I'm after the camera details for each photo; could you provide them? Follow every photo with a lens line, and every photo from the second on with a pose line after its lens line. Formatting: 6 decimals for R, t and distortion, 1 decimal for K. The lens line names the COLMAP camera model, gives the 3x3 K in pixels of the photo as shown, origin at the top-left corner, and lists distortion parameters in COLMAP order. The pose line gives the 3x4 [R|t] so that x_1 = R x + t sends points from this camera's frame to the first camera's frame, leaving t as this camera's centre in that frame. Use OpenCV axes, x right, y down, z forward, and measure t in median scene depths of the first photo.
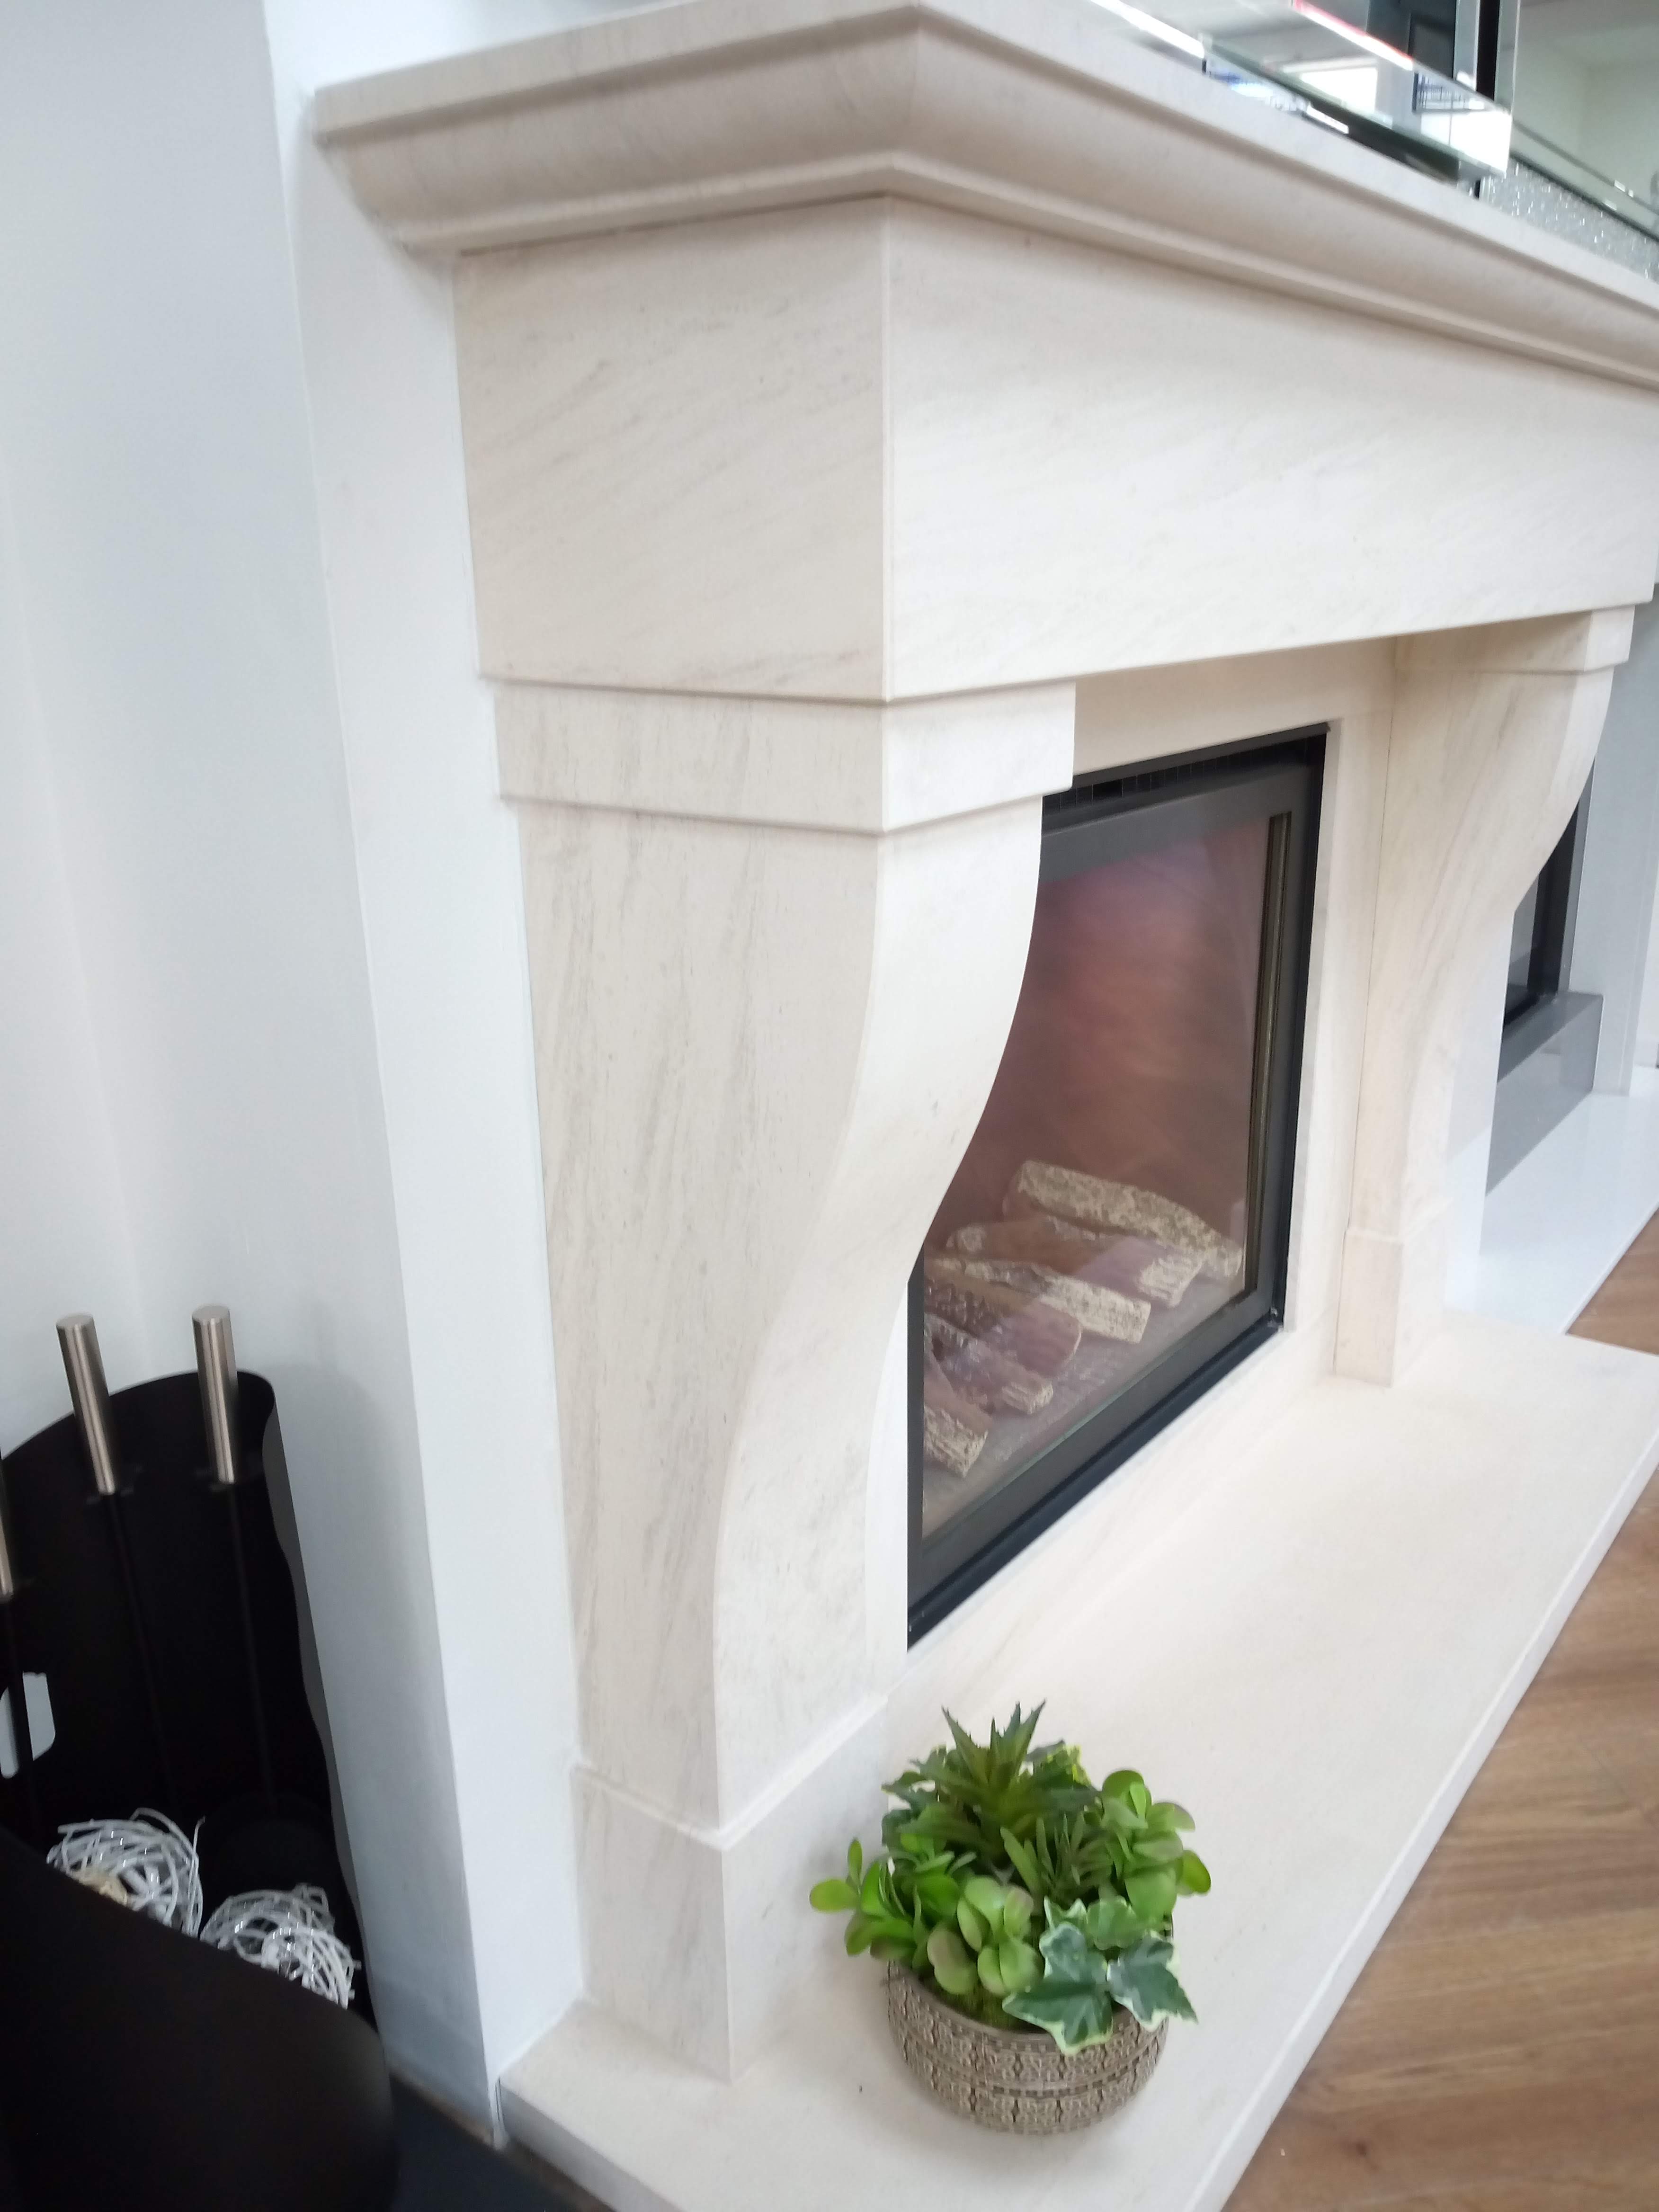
lens RADIAL K [[1778.2, 0, 829.5], [0, 1778.2, 1106.0], [0, 0, 1]] dist [0.003749, 0.000139]
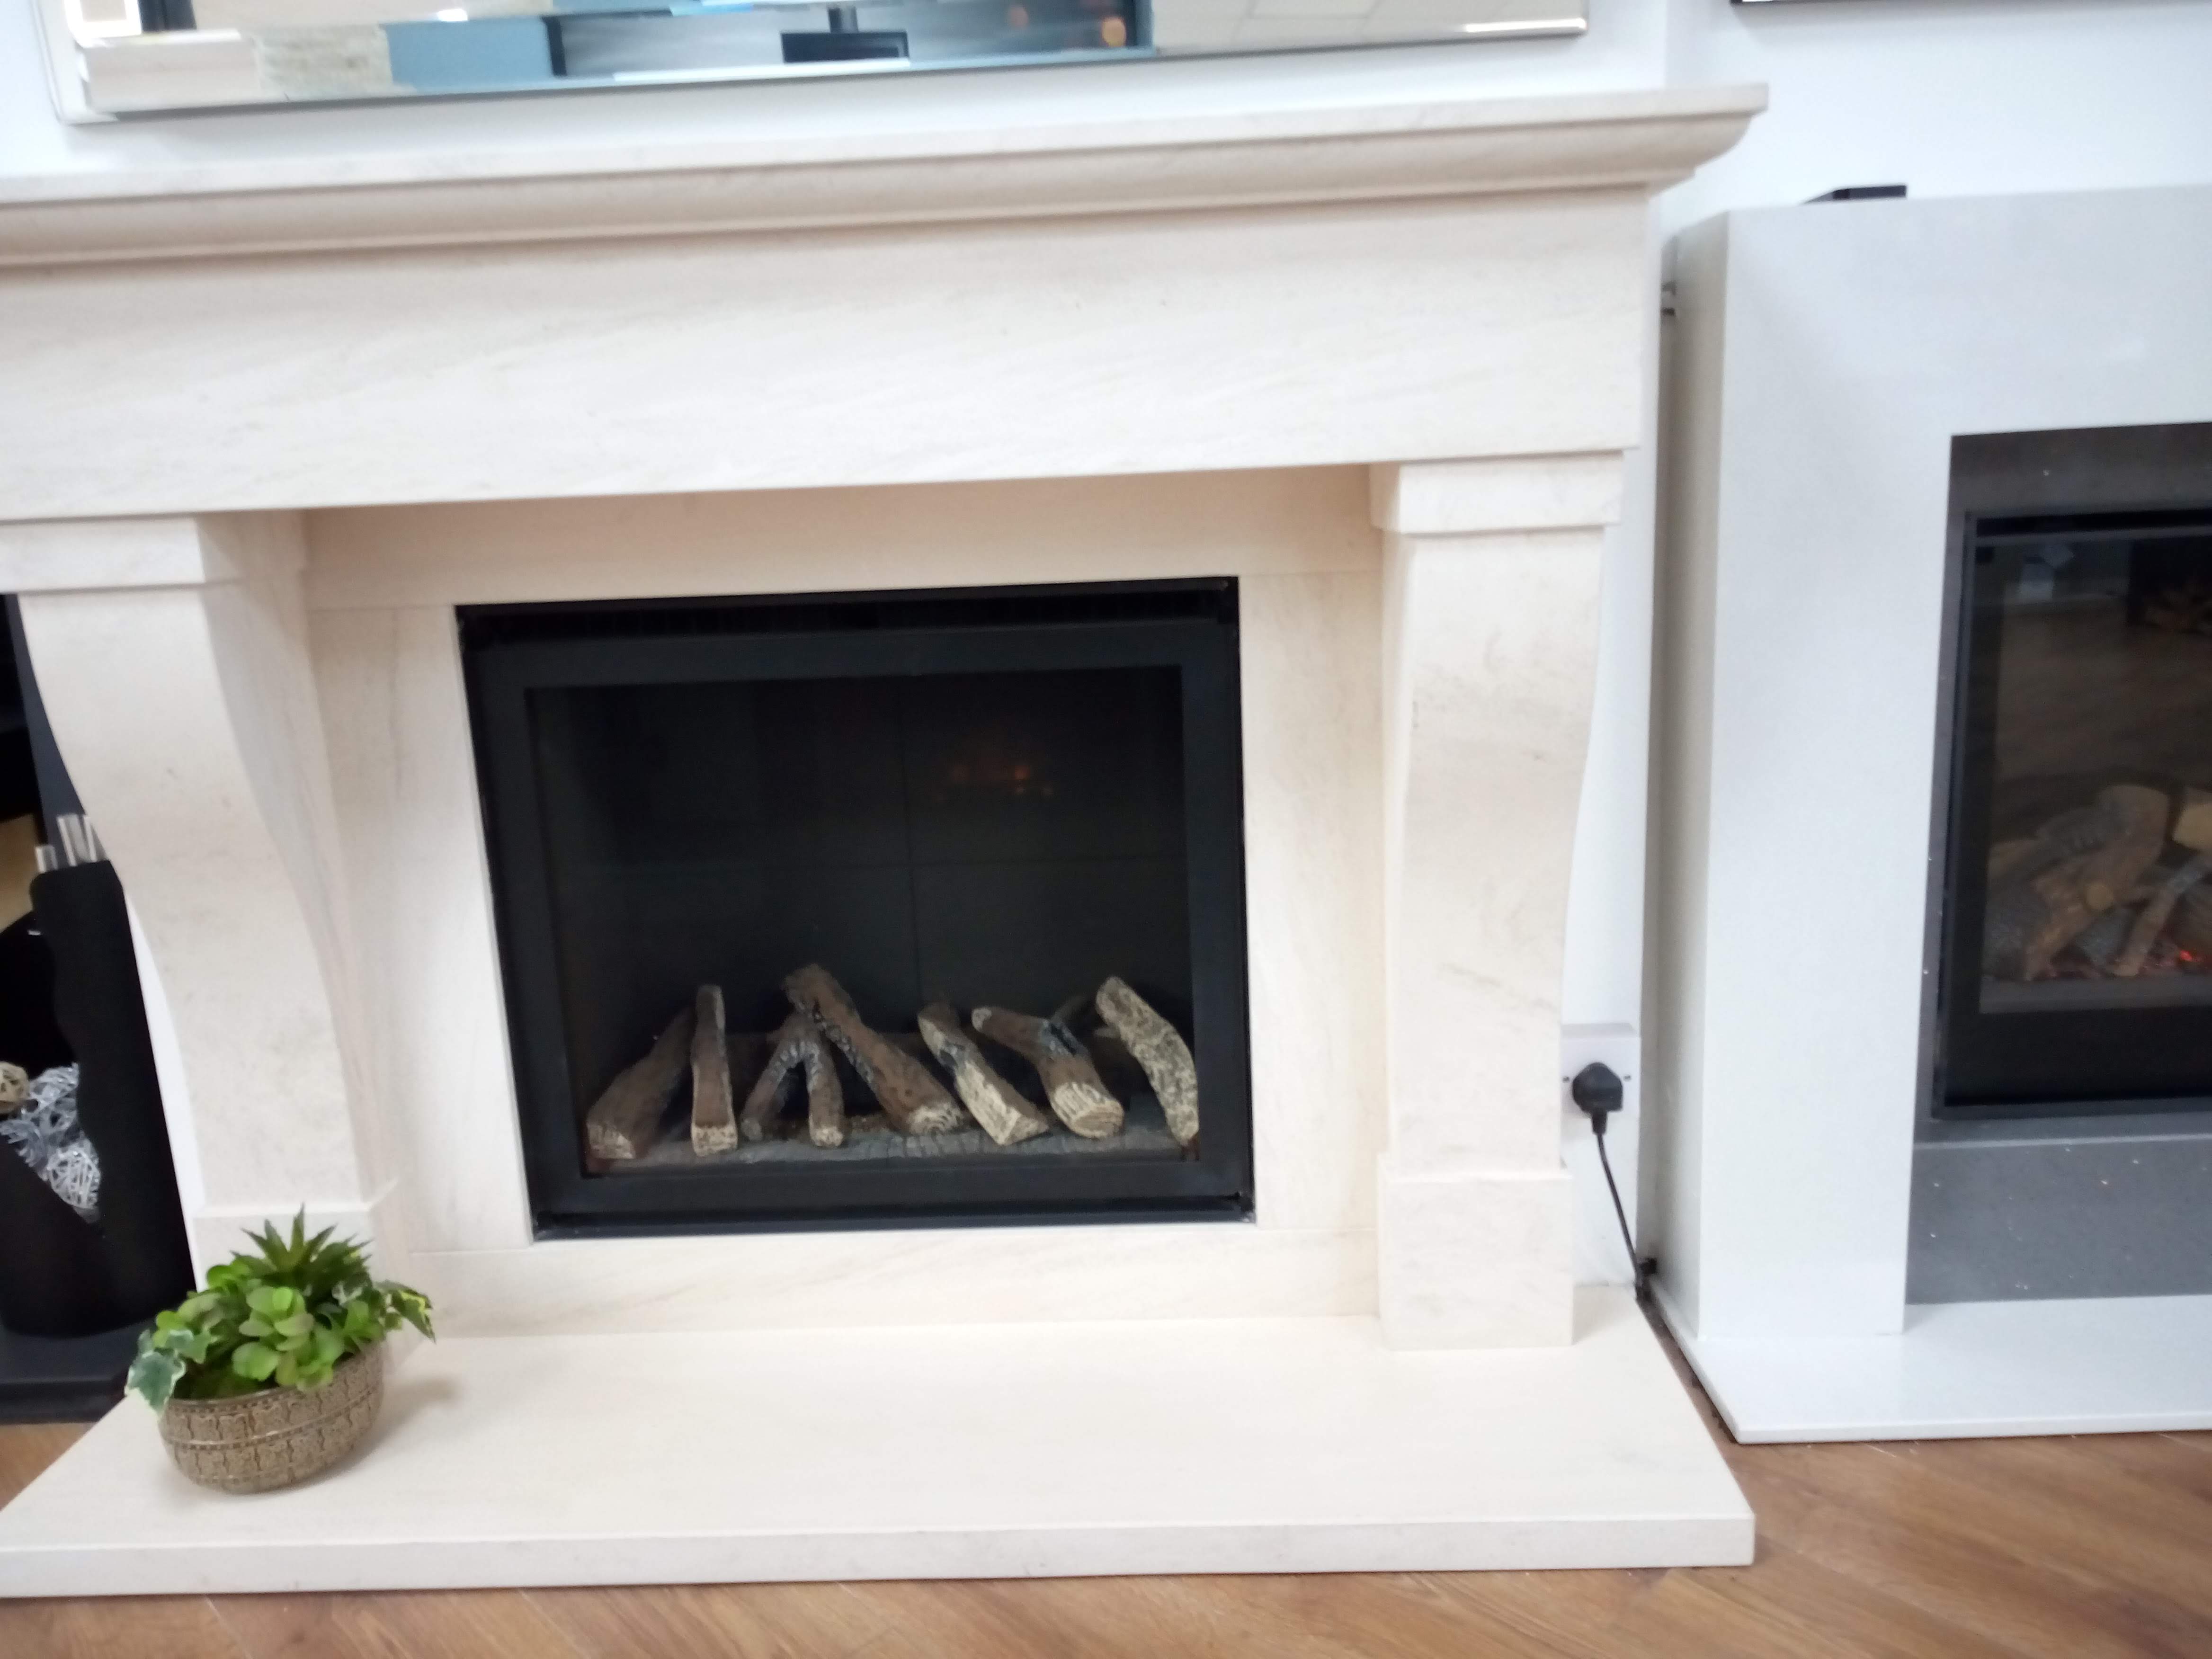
lens RADIAL K [[1778.2, 0, 1106.0], [0, 1778.2, 829.5], [0, 0, 1]] dist [0.003749, 0.000139]
pose [[0.566006, 0.165881, -0.807540, 1.032562], [-0.210391, 0.976176, 0.053058, -0.119372], [0.797103, 0.139868, 0.587421, 0.402104]]
